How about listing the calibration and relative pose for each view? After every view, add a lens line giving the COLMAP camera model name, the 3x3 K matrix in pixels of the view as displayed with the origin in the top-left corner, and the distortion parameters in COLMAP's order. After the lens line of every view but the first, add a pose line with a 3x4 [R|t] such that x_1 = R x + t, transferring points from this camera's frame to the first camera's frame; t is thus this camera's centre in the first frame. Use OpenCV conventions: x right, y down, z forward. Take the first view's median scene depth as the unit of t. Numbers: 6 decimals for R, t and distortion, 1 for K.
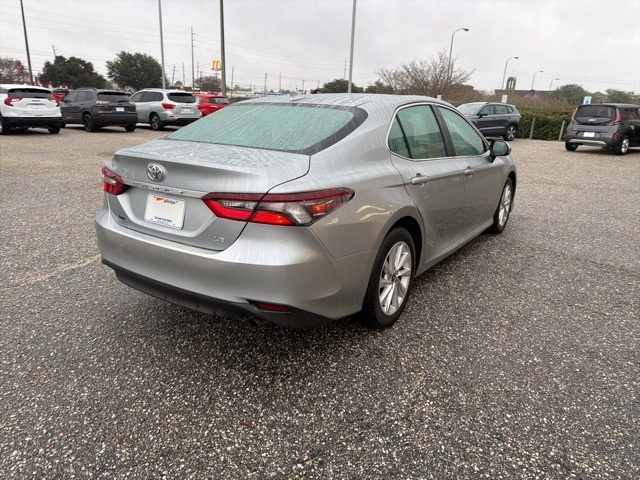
lens RADIAL K [[450.2, 0, 324.0], [0, 450.2, 234.9], [0, 0, 1]] dist [0.033081, -0.037475]
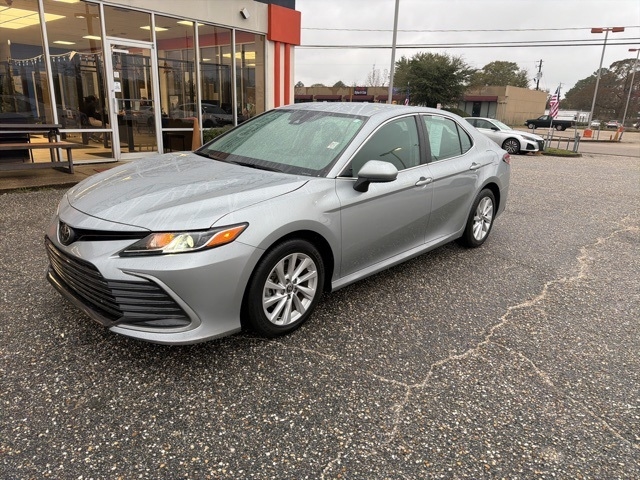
lens RADIAL K [[450.2, 0, 324.4], [0, 450.2, 237.1], [0, 0, 1]] dist [0.033081, -0.037475]
pose [[-0.987161, -0.110885, 0.114968, 0.018903], [-0.031672, 0.841363, 0.539541, -0.817495], [-0.156557, 0.528973, -0.834073, 2.753772]]
